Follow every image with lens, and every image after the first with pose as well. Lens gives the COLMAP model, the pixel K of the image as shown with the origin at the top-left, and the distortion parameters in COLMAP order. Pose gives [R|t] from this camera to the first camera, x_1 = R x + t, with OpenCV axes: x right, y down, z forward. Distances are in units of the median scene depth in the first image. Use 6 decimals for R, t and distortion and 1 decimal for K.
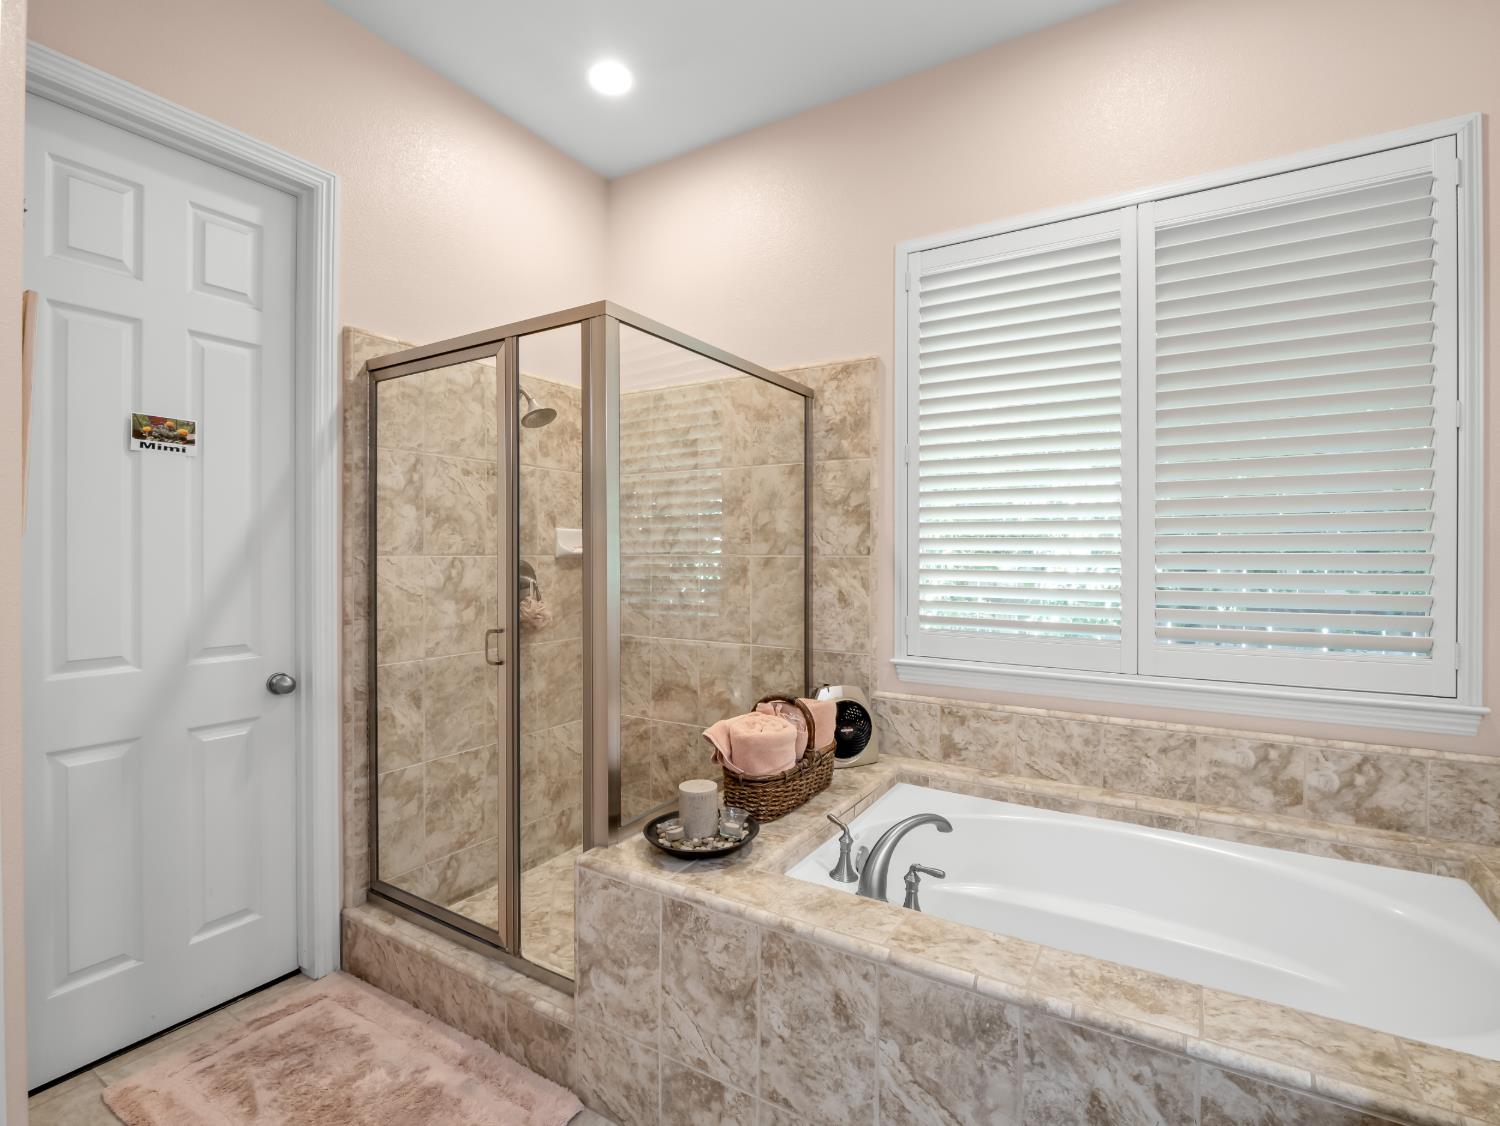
lens RADIAL K [[722.8, 0, 746.3], [0, 722.8, 554.2], [0, 0, 1]] dist [-0.000466, -0.014756]
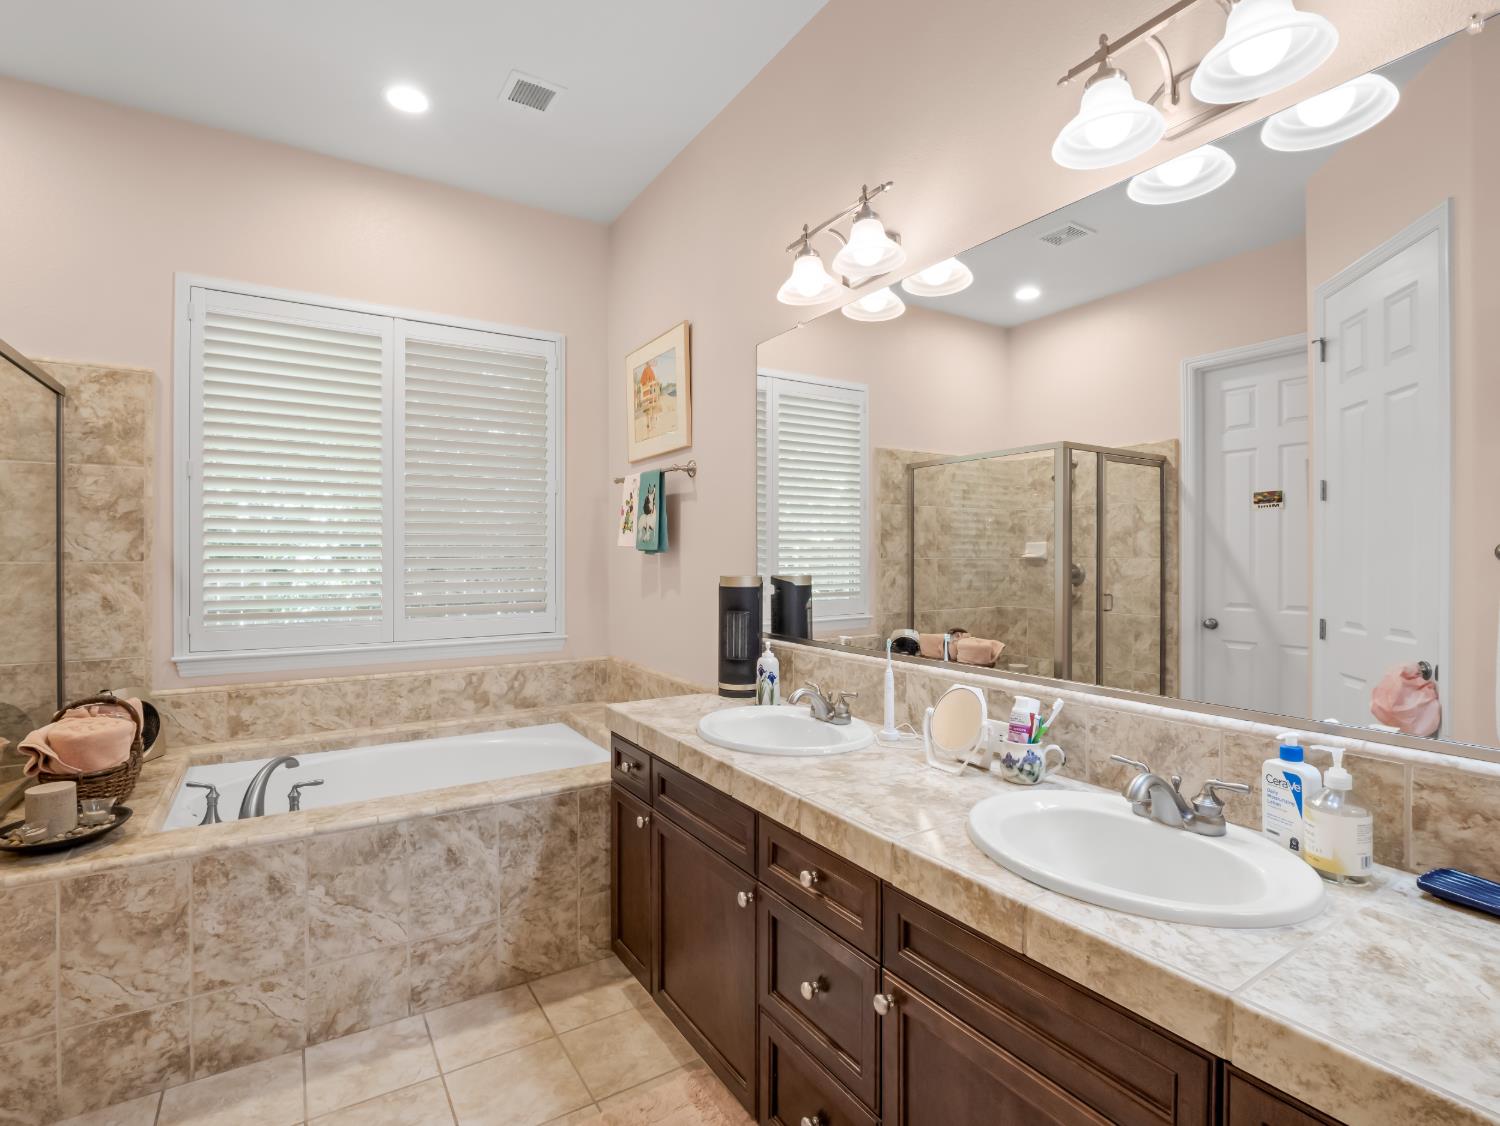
lens RADIAL K [[727.4, 0, 744.0], [0, 727.4, 556.7], [0, 0, 1]] dist [-0.006964, -0.002508]
pose [[0.440372, -0.002249, 0.897812, -0.458405], [0.004730, 0.999989, 0.000185, -0.001042], [-0.897803, 0.004165, 0.440378, -0.276194]]
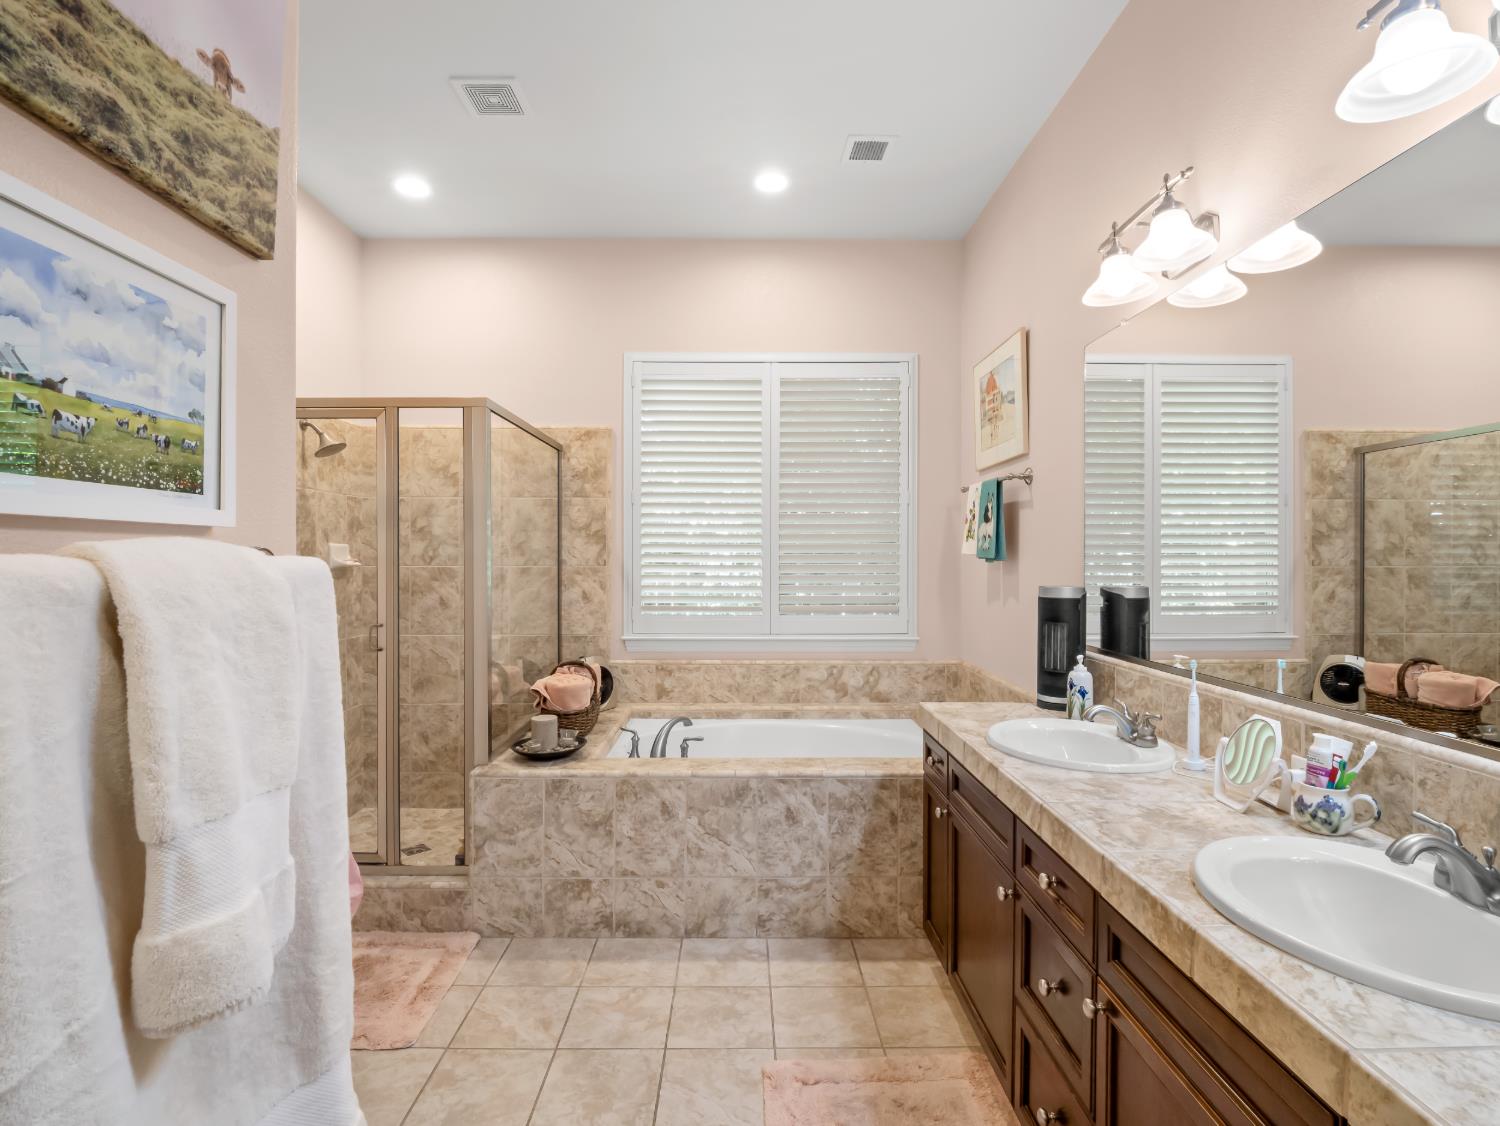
lens RADIAL K [[740.6, 0, 748.7], [0, 740.6, 558.0], [0, 0, 1]] dist [0.002947, -0.001994]
pose [[0.843903, -0.000753, 0.536495, -0.455605], [0.002033, 0.999996, -0.001794, -0.012937], [-0.536492, 0.002605, 0.843901, -0.472695]]
